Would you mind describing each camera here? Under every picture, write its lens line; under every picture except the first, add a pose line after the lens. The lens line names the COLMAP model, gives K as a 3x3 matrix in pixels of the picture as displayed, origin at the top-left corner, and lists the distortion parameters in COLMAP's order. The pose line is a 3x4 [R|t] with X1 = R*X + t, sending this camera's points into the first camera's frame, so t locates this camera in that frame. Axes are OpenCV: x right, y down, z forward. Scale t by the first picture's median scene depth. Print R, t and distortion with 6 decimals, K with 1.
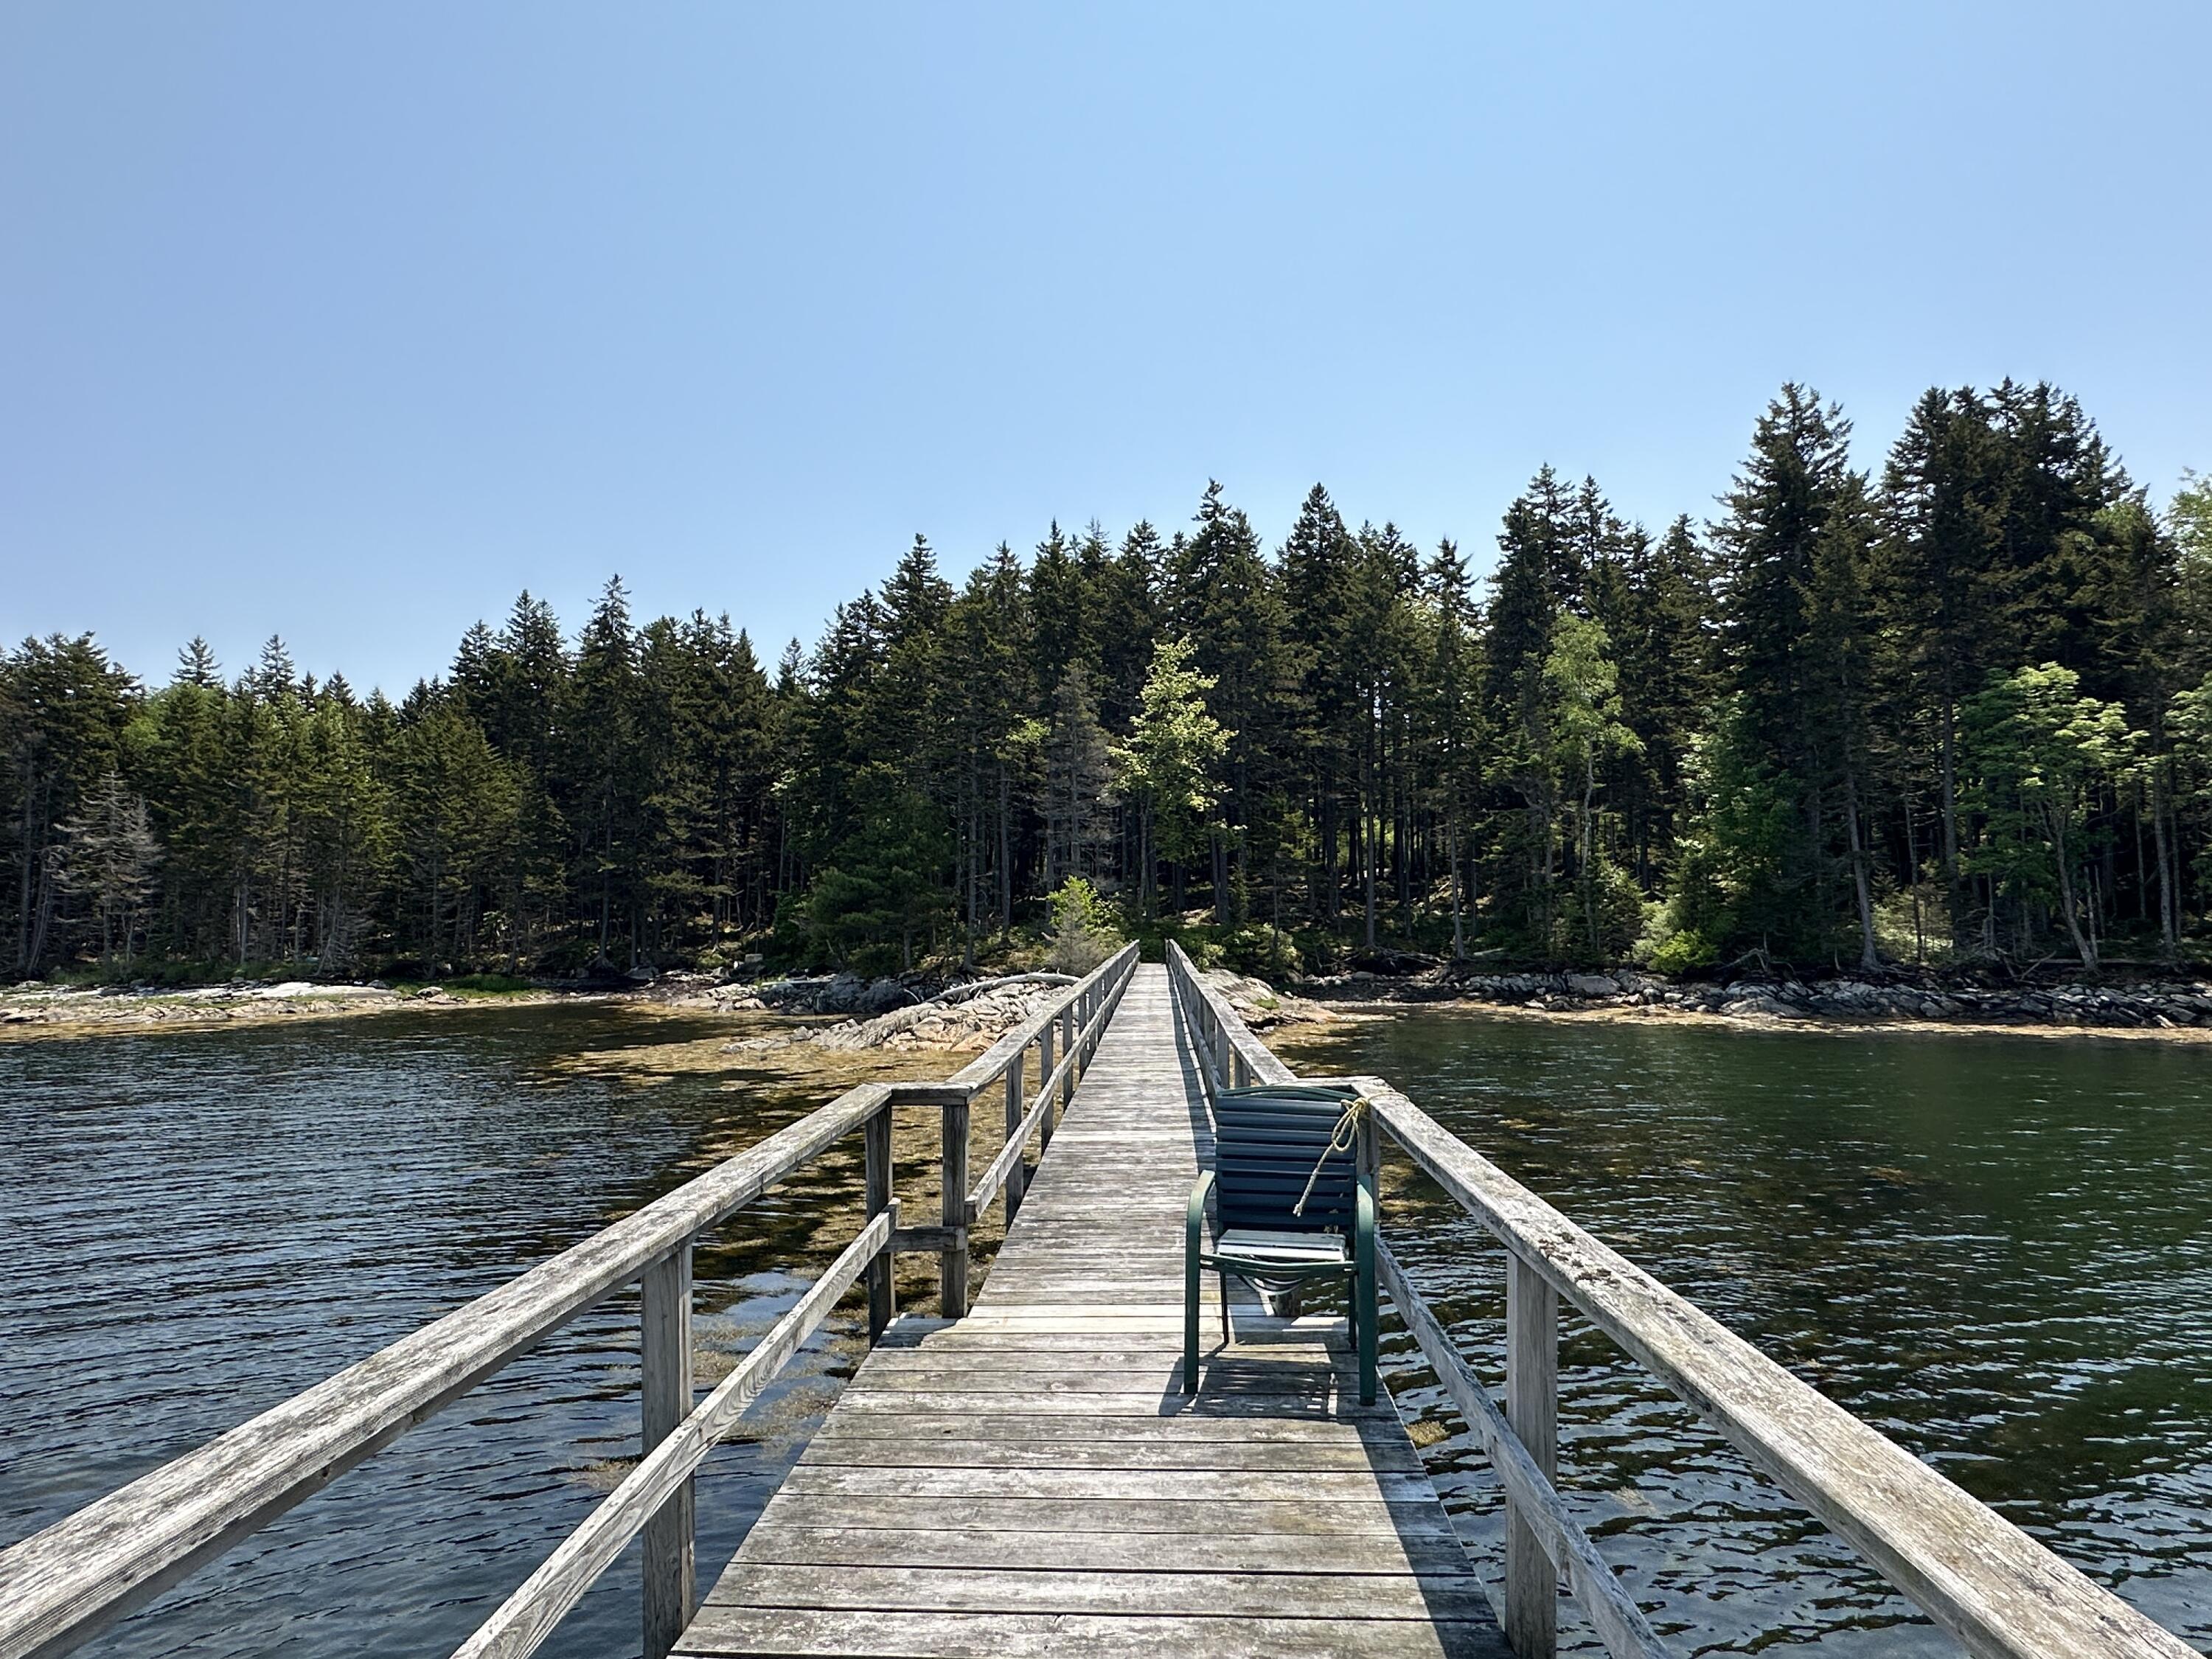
lens RADIAL K [[1385.4, 0, 1109.2], [0, 1385.4, 820.8], [0, 0, 1]] dist [-0.002480, -0.000393]
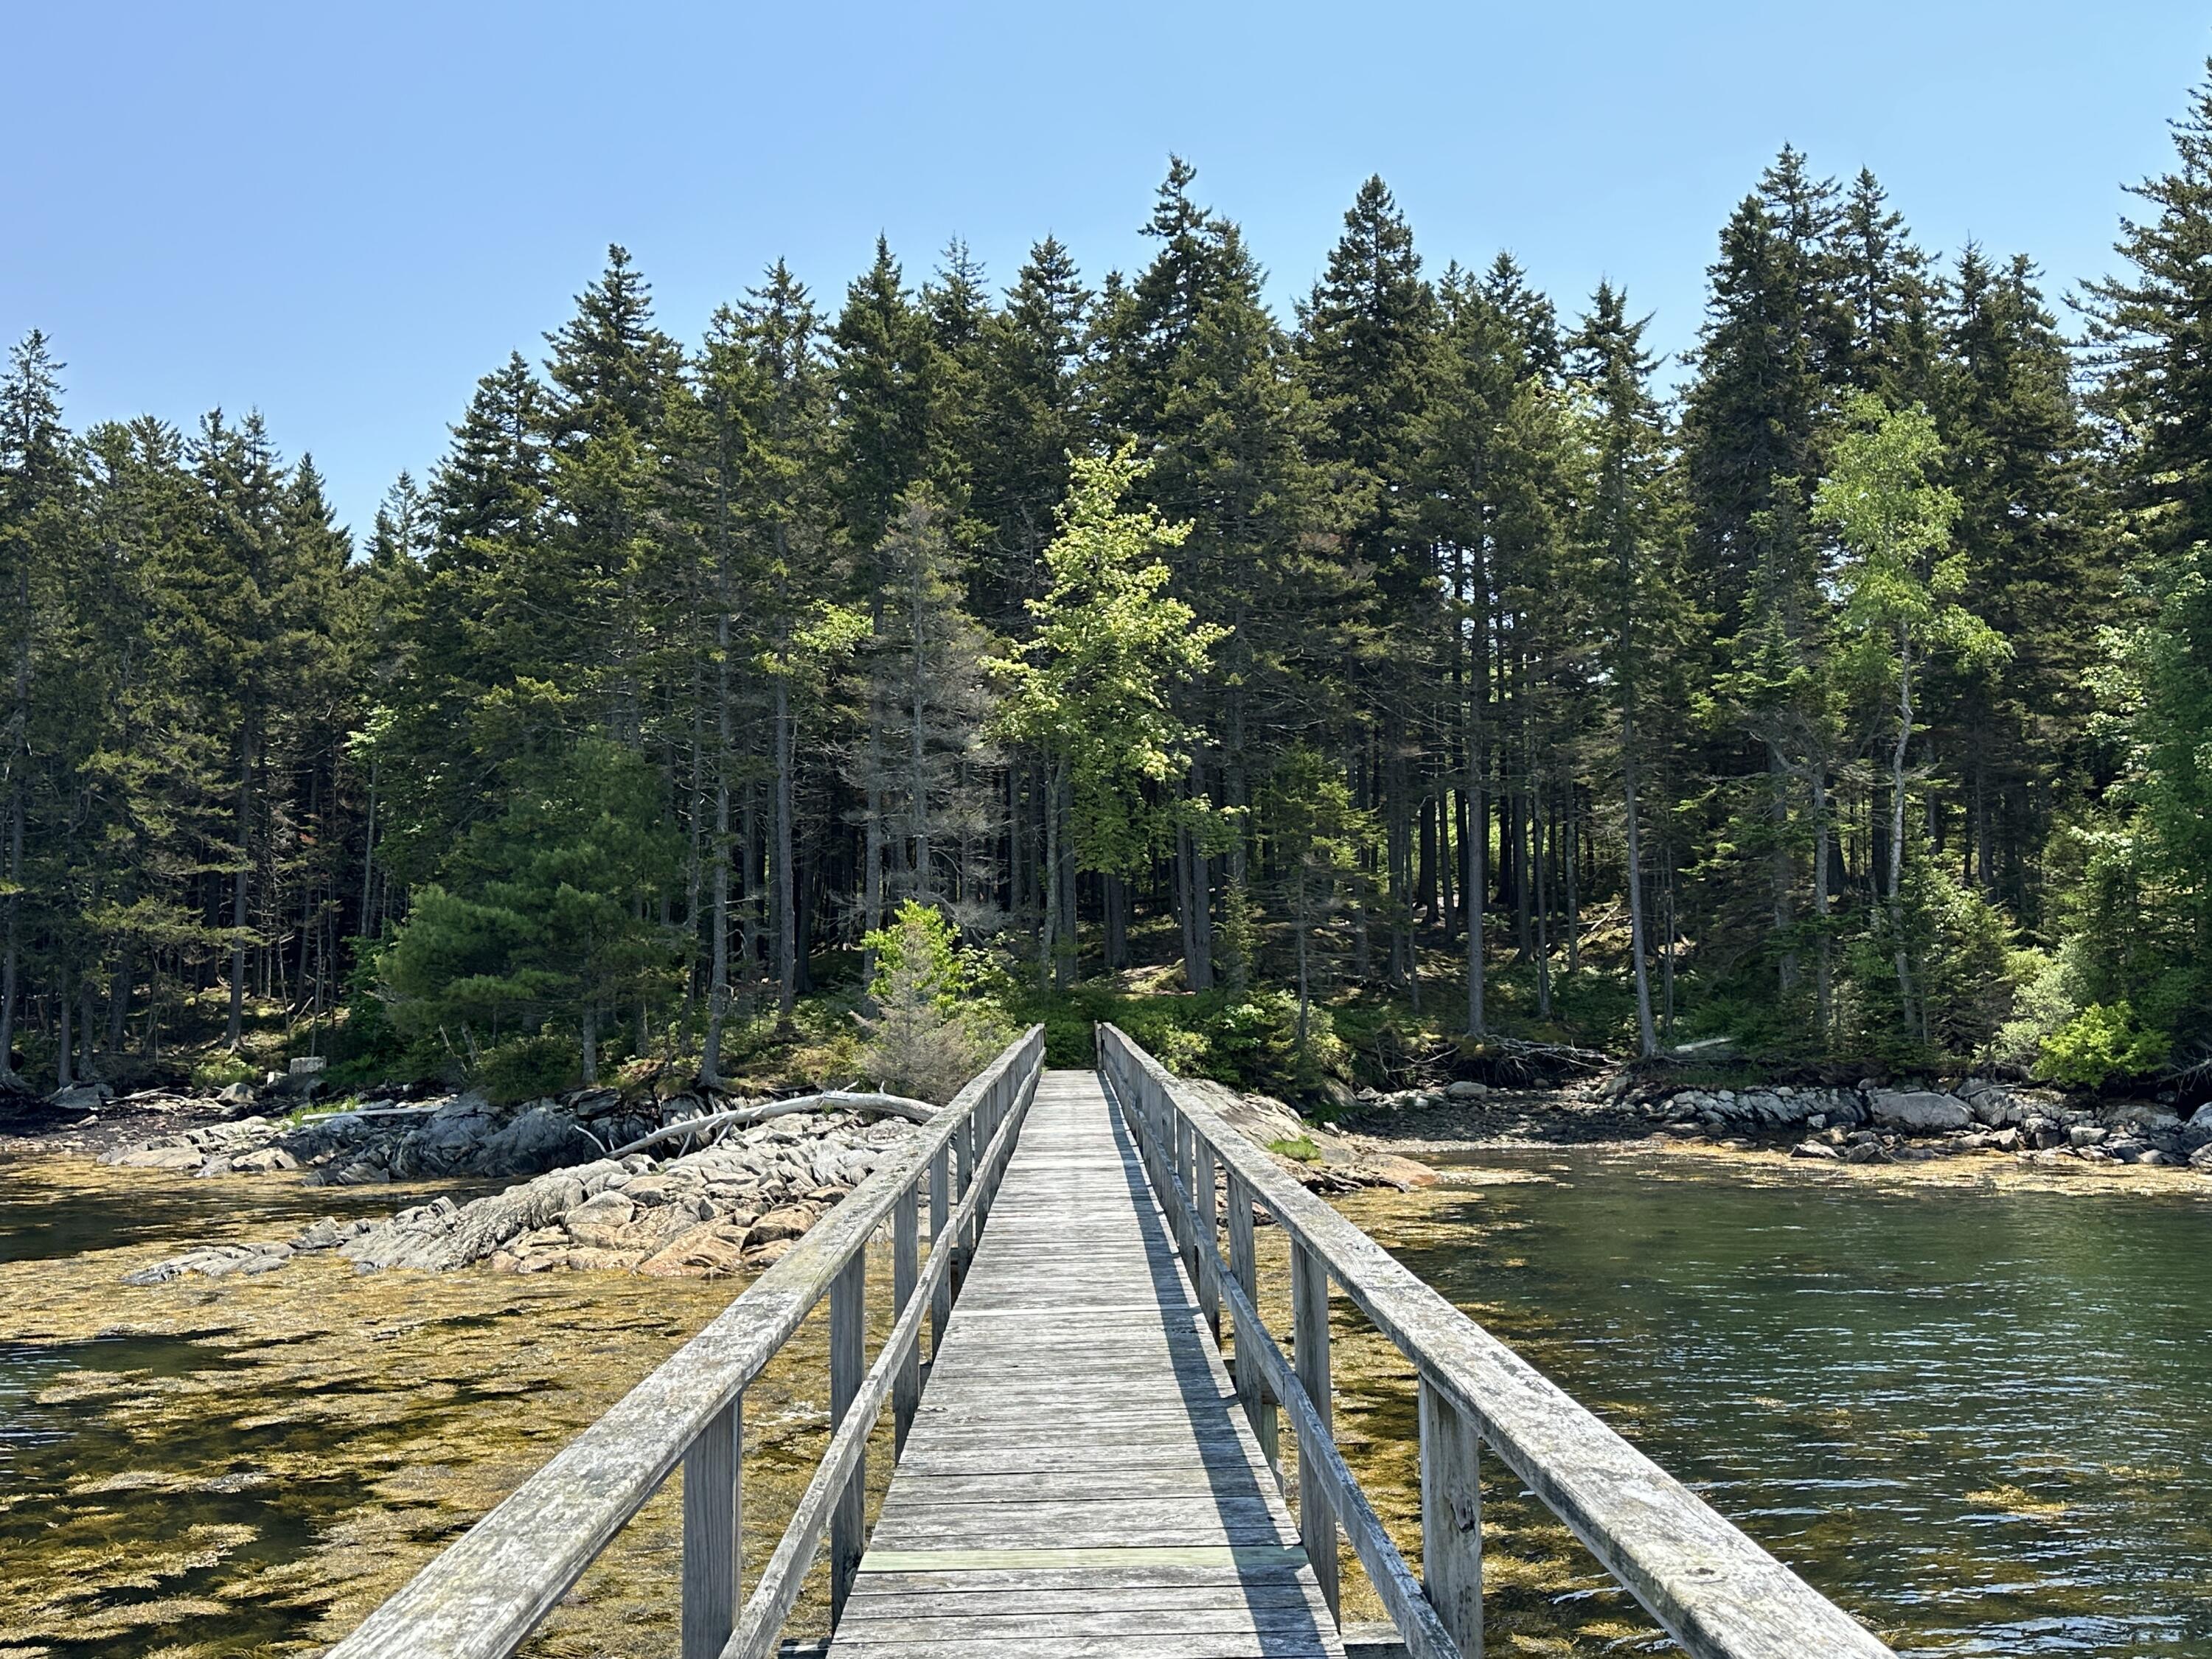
lens RADIAL K [[2259.9, 0, 1117.4], [0, 2259.9, 821.5], [0, 0, 1]] dist [0.221230, -0.519914]
pose [[0.998442, -0.000744, 0.055788, 0.001798], [0.000829, 0.999999, -0.001502, 0.010507], [-0.055787, 0.001546, 0.998442, 0.136826]]
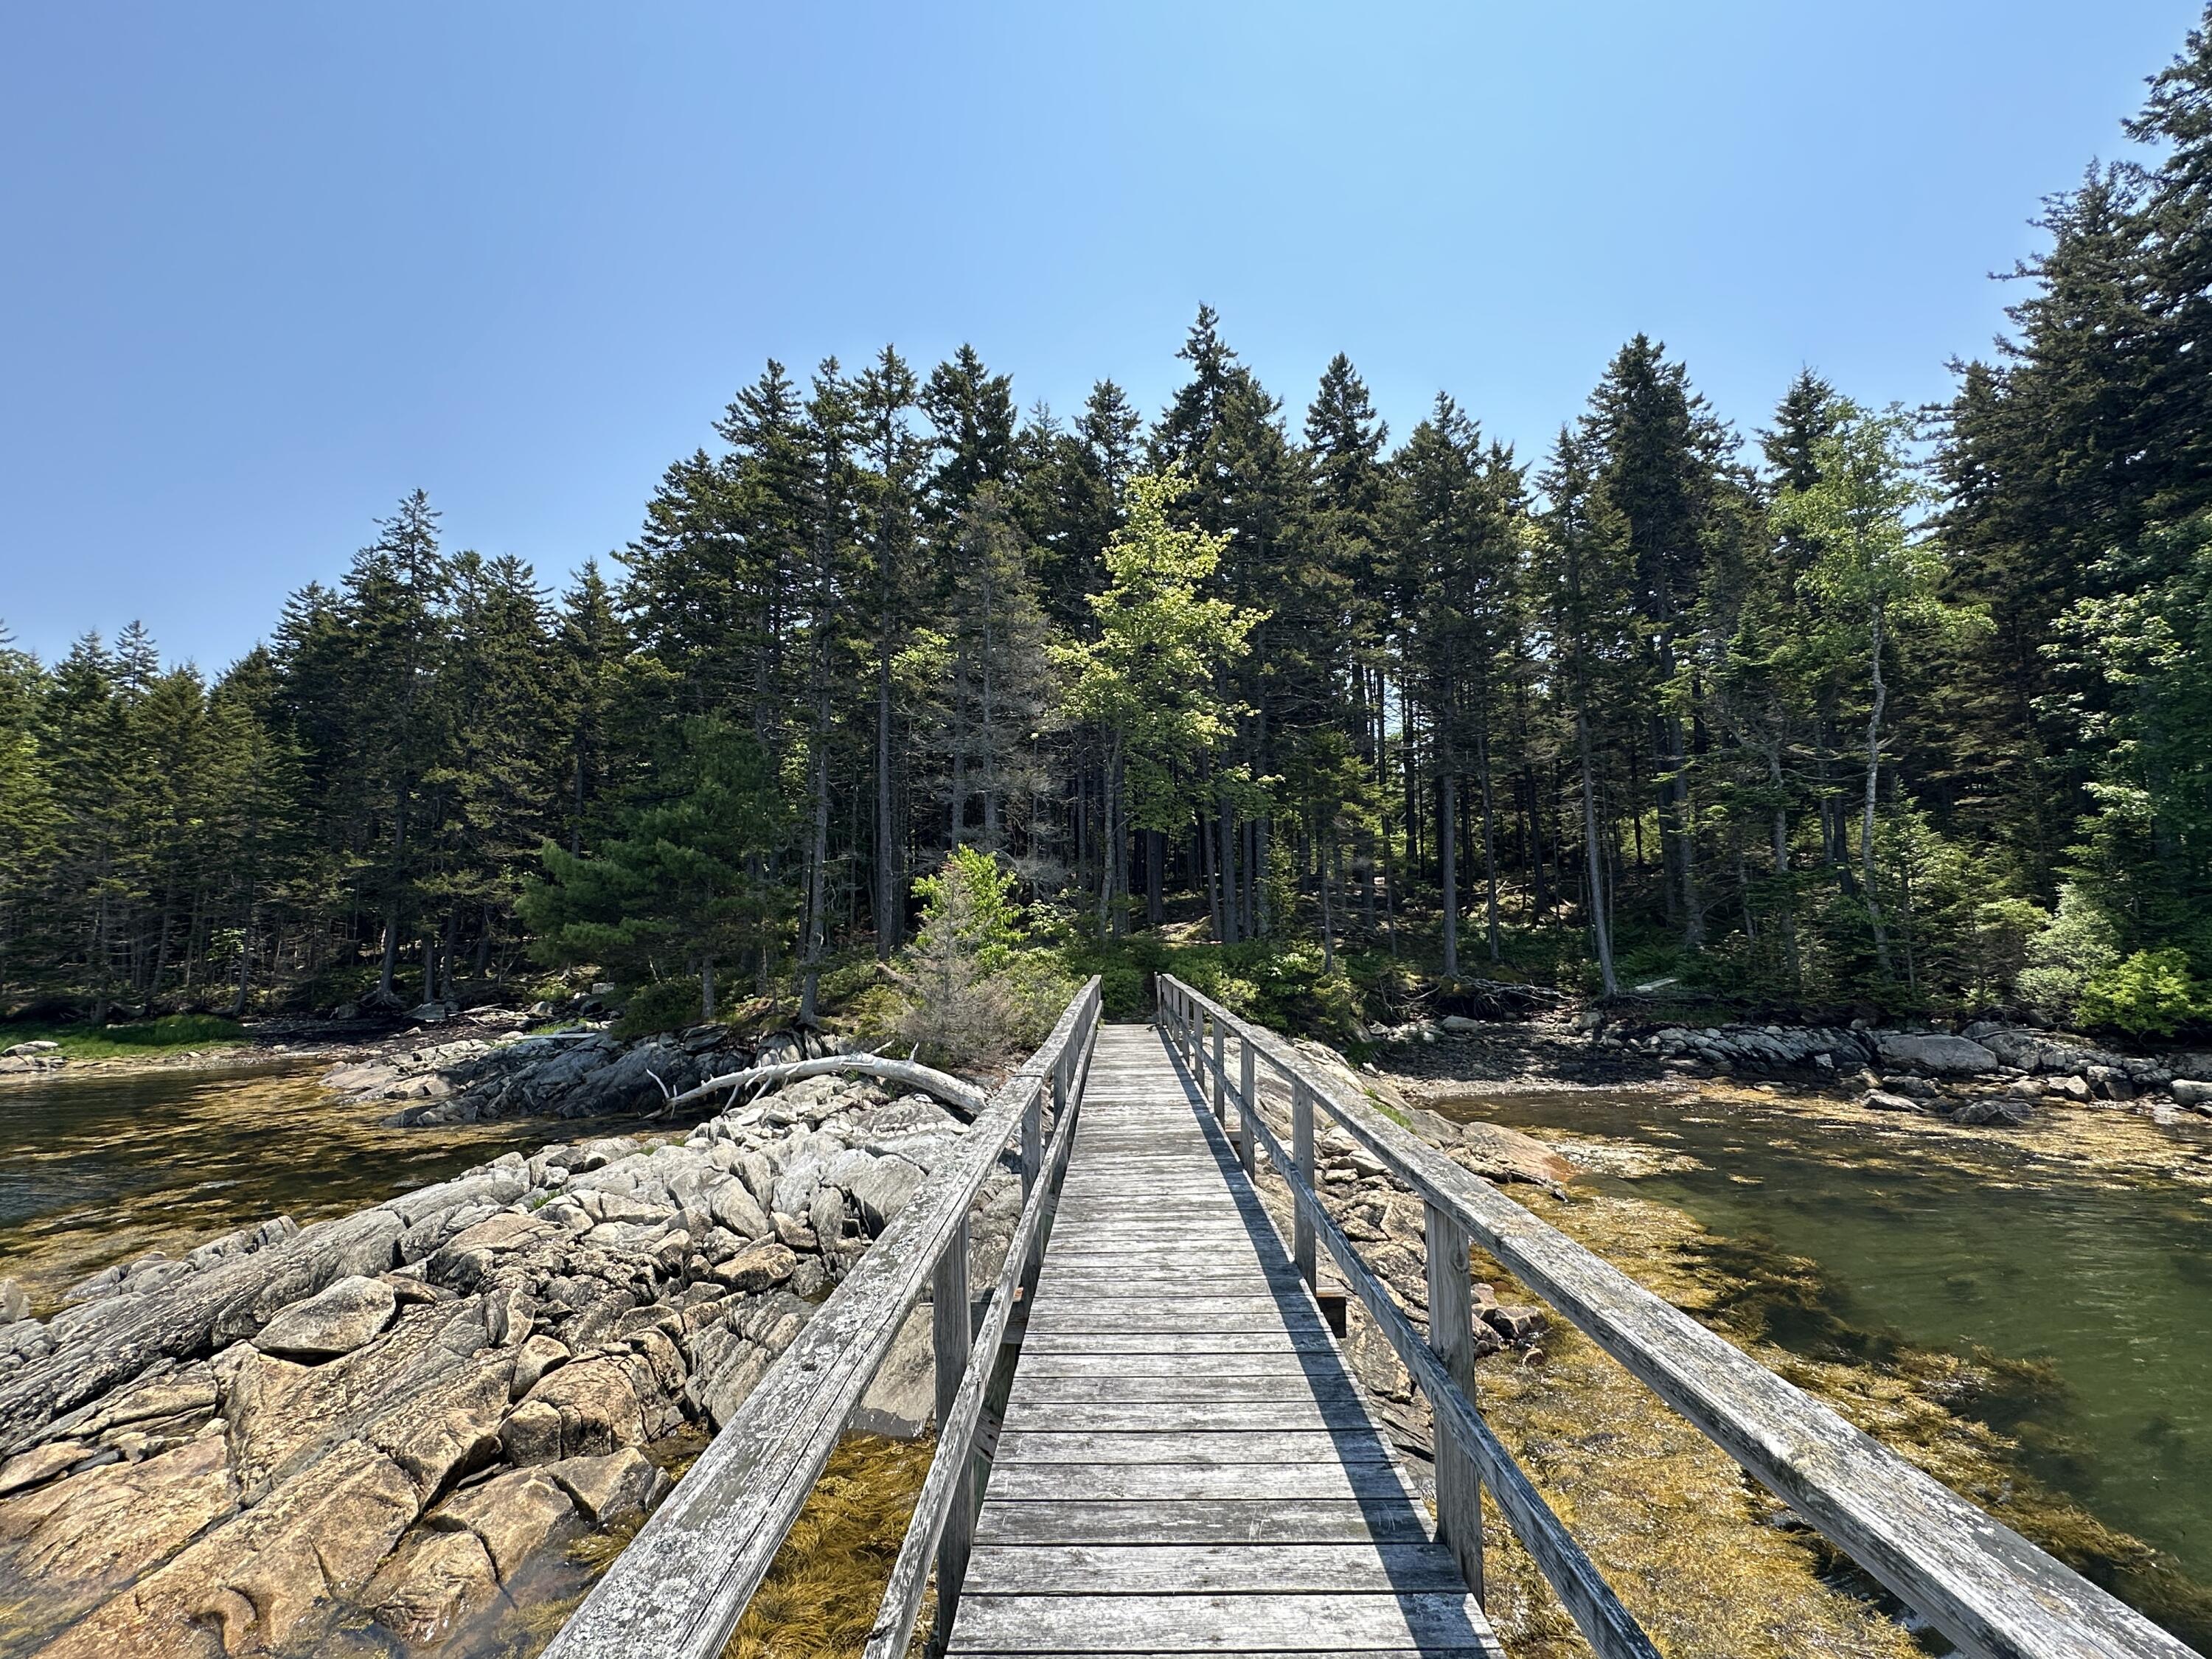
lens RADIAL K [[1033.7, 0, 1106.0], [0, 1033.7, 829.5], [0, 0, 1]] dist [-0.000410, 0.000308]
pose [[0.999734, -0.001241, 0.023046, 0.012457], [0.002021, 0.999424, -0.033868, 0.038884], [-0.022990, 0.033906, 0.999161, 0.524416]]
